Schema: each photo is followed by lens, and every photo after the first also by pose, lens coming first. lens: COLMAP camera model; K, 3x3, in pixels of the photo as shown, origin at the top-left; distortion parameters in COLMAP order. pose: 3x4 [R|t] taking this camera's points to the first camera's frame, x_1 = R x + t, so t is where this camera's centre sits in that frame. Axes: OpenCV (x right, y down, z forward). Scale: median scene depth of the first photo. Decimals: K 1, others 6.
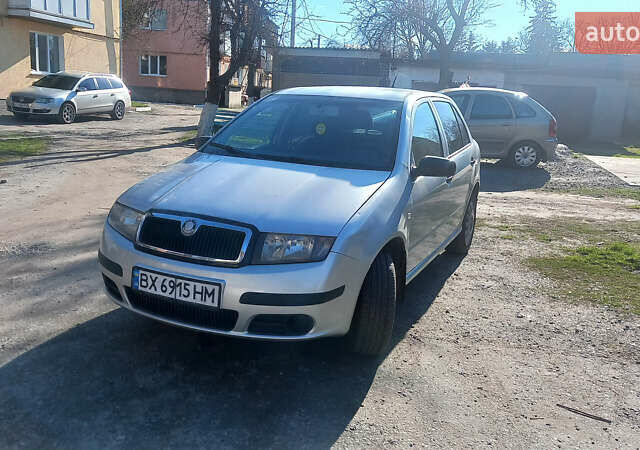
lens RADIAL K [[584.5, 0, 320.0], [0, 584.5, 225.0], [0, 0, 1]] dist [0.074489, -0.098155]
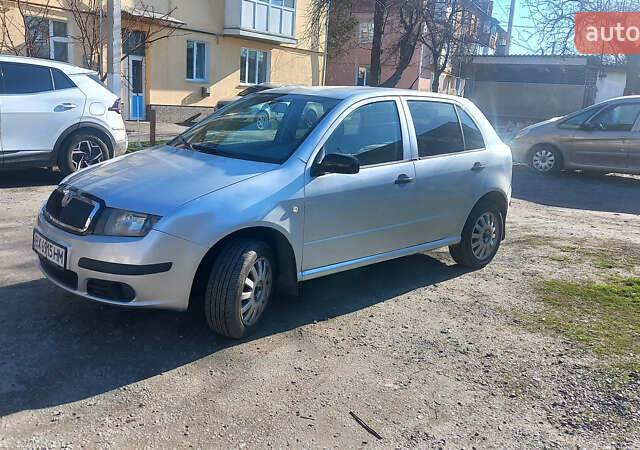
lens RADIAL K [[584.5, 0, 320.0], [0, 584.5, 225.0], [0, 0, 1]] dist [0.074489, -0.098155]
pose [[0.923759, 0.084383, -0.373561, 0.340362], [-0.091746, 0.995781, -0.001939, 0.005737], [0.371822, 0.036064, 0.927603, 0.048317]]
